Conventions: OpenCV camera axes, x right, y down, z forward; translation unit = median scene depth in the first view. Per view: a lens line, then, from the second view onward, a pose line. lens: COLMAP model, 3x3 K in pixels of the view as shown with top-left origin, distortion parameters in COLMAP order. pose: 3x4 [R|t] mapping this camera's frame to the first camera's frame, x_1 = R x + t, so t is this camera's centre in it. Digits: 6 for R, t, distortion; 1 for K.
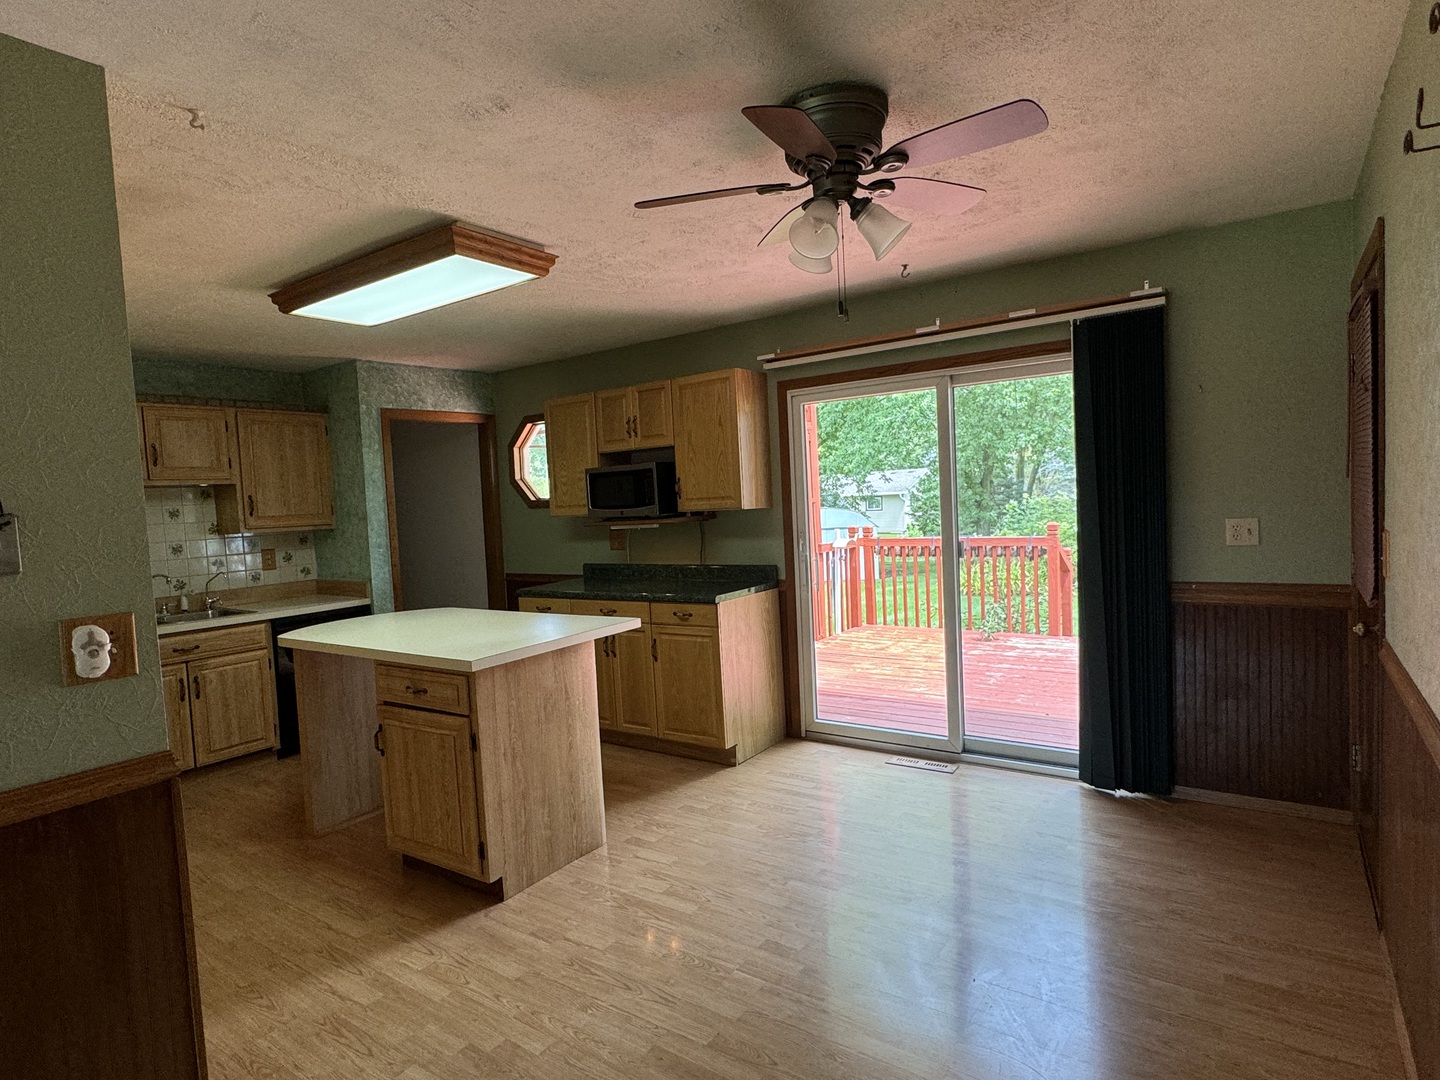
lens RADIAL K [[786.8, 0, 717.4], [0, 786.8, 536.3], [0, 0, 1]] dist [-0.005402, 0.002292]
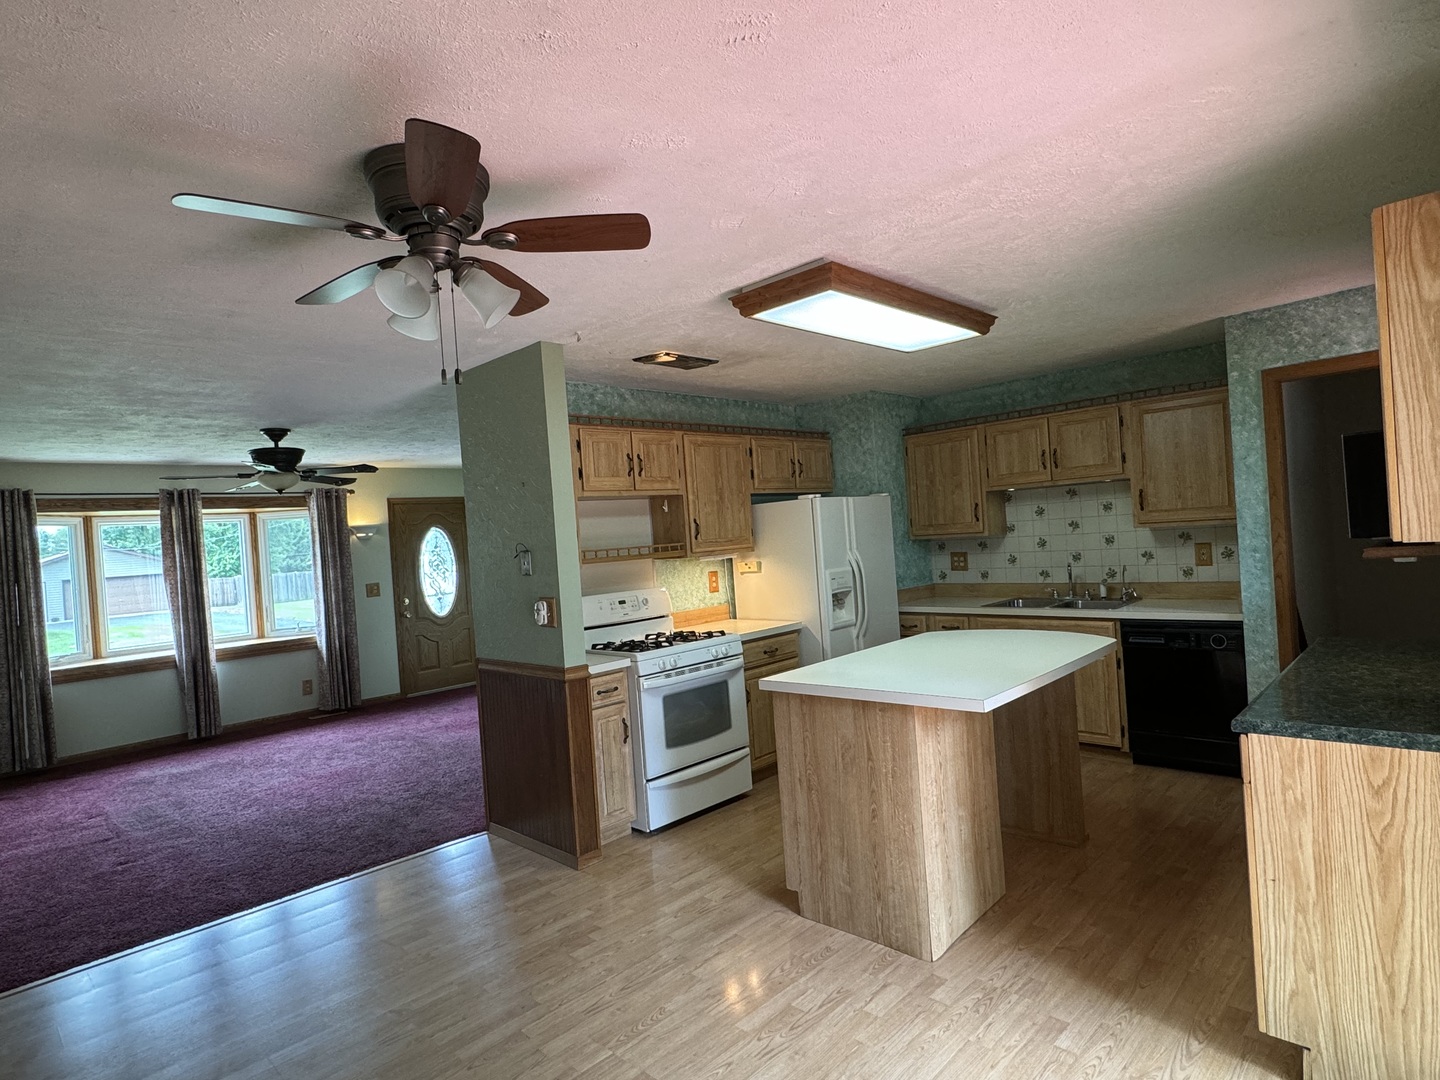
lens RADIAL K [[786.8, 0, 715.8], [0, 786.8, 535.7], [0, 0, 1]] dist [-0.005402, 0.002292]
pose [[-0.158115, 0.060581, -0.985561, 0.482537], [0.026333, 0.998020, 0.057122, -0.068672], [0.987069, -0.016921, -0.159398, 0.682162]]
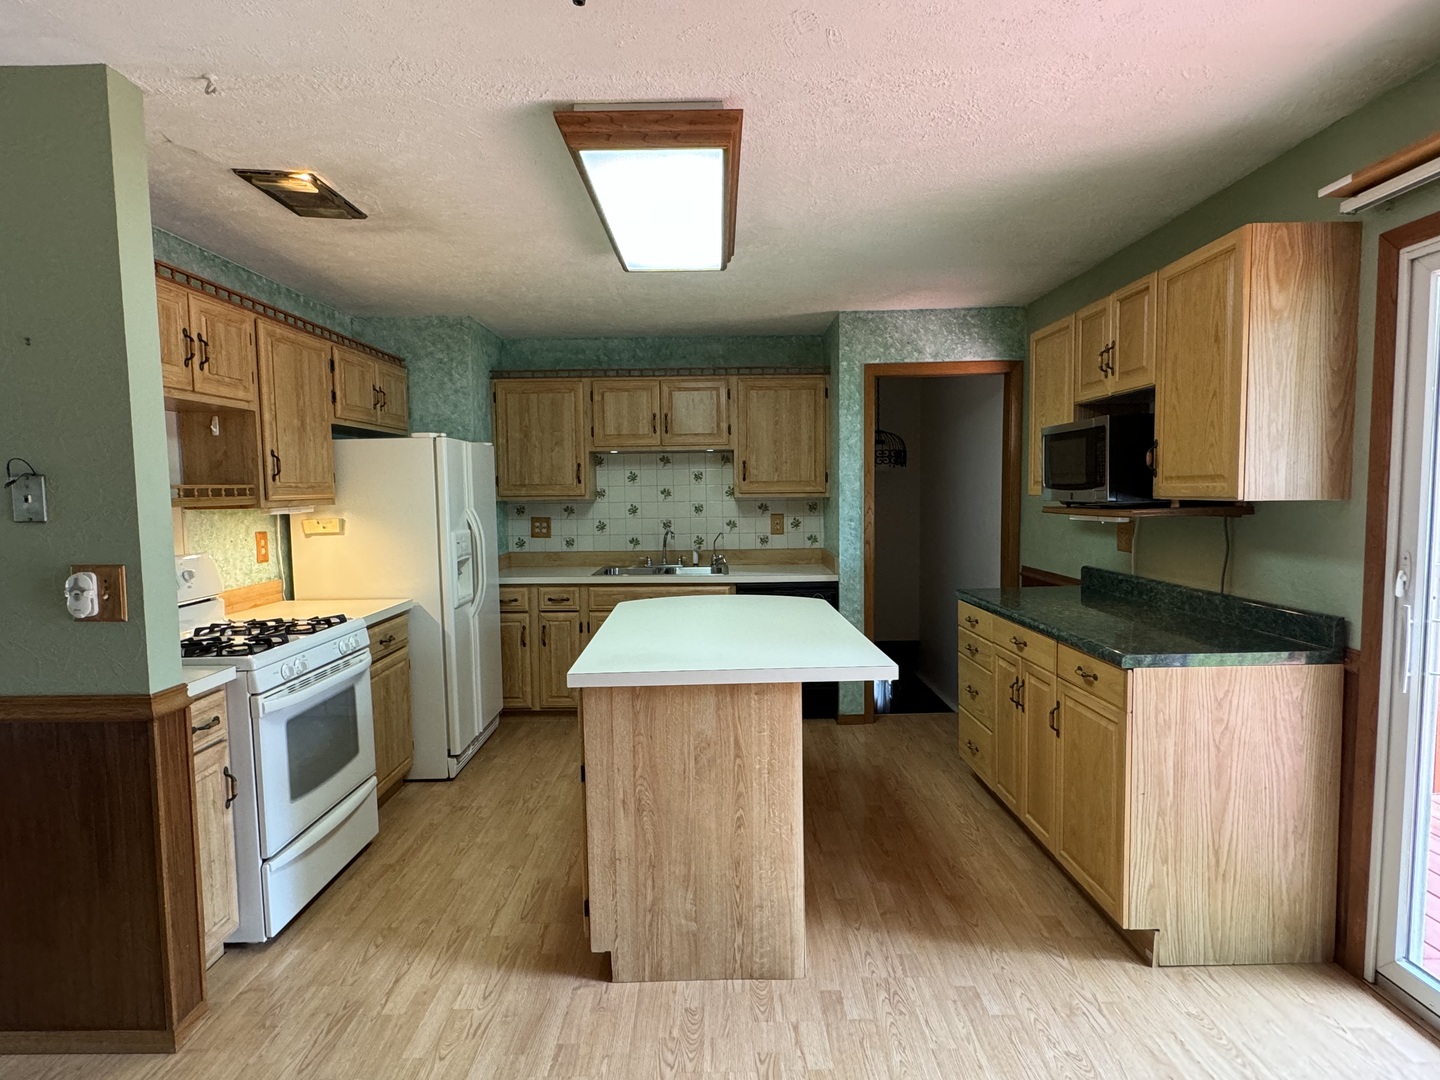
lens RADIAL K [[786.8, 0, 716.8], [0, 786.8, 540.3], [0, 0, 1]] dist [-0.005402, 0.002292]
pose [[0.576043, 0.095750, -0.811792, 0.246748], [-0.056458, 0.995405, 0.077344, -0.027719], [0.815467, 0.001279, 0.578802, 0.403243]]
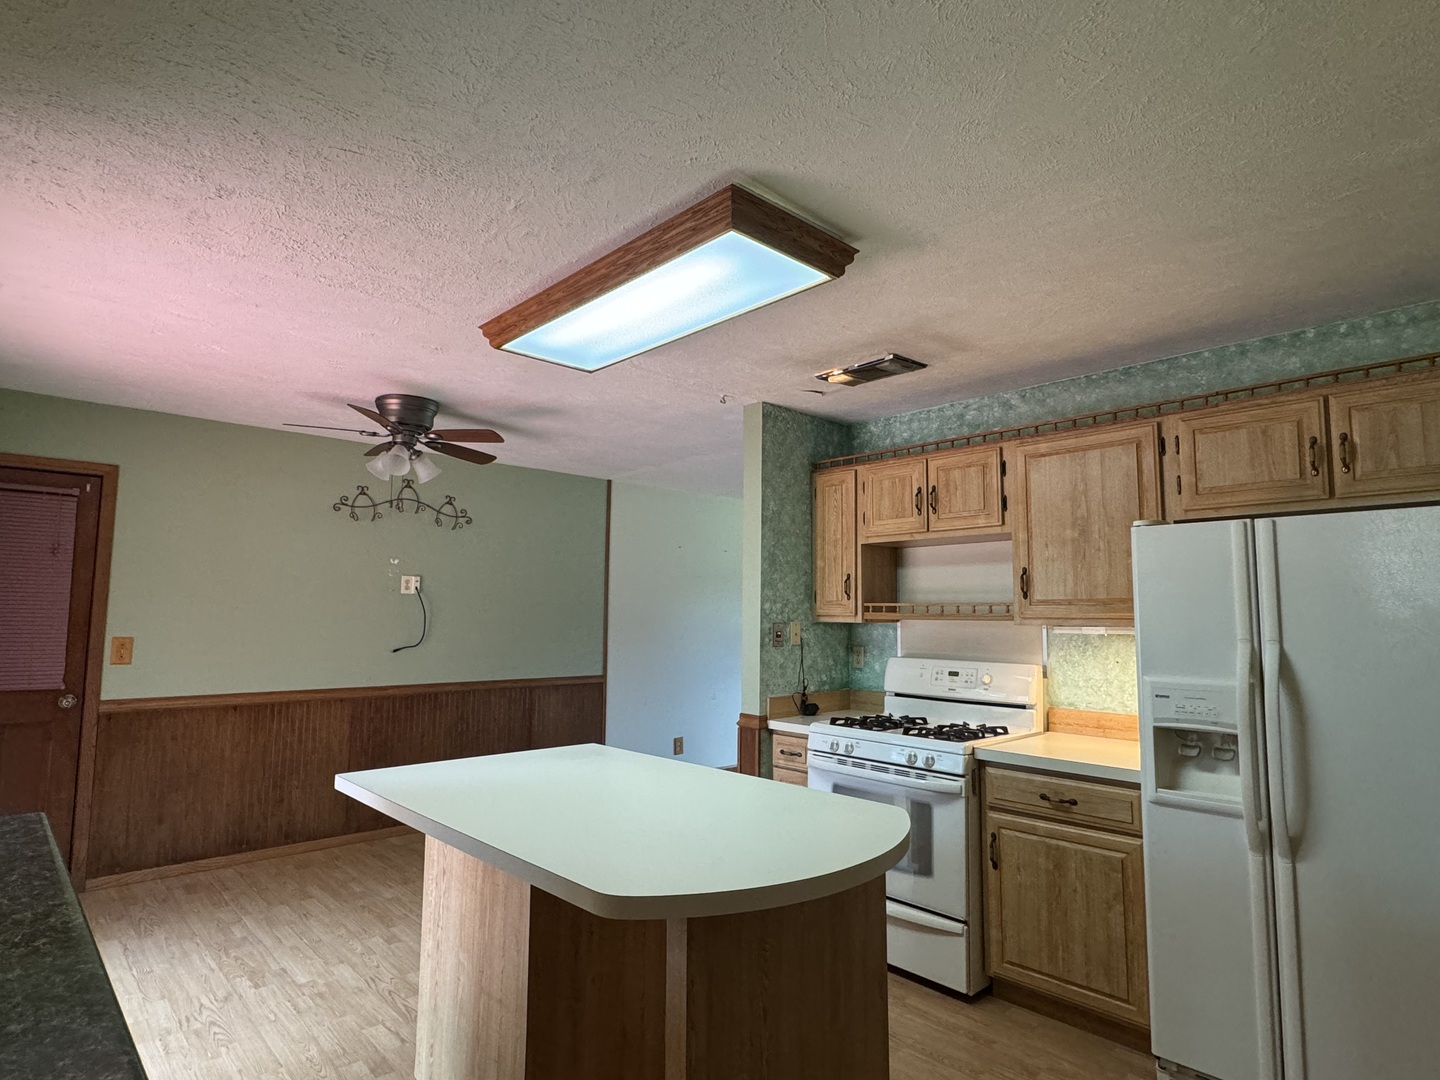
lens RADIAL K [[786.8, 0, 720.1], [0, 786.8, 538.6], [0, 0, 1]] dist [-0.005402, 0.002292]
pose [[-0.978821, 0.060174, 0.195673, -0.432152], [0.050630, 0.997288, -0.053424, -0.033803], [-0.198357, -0.042385, -0.979213, 1.236510]]
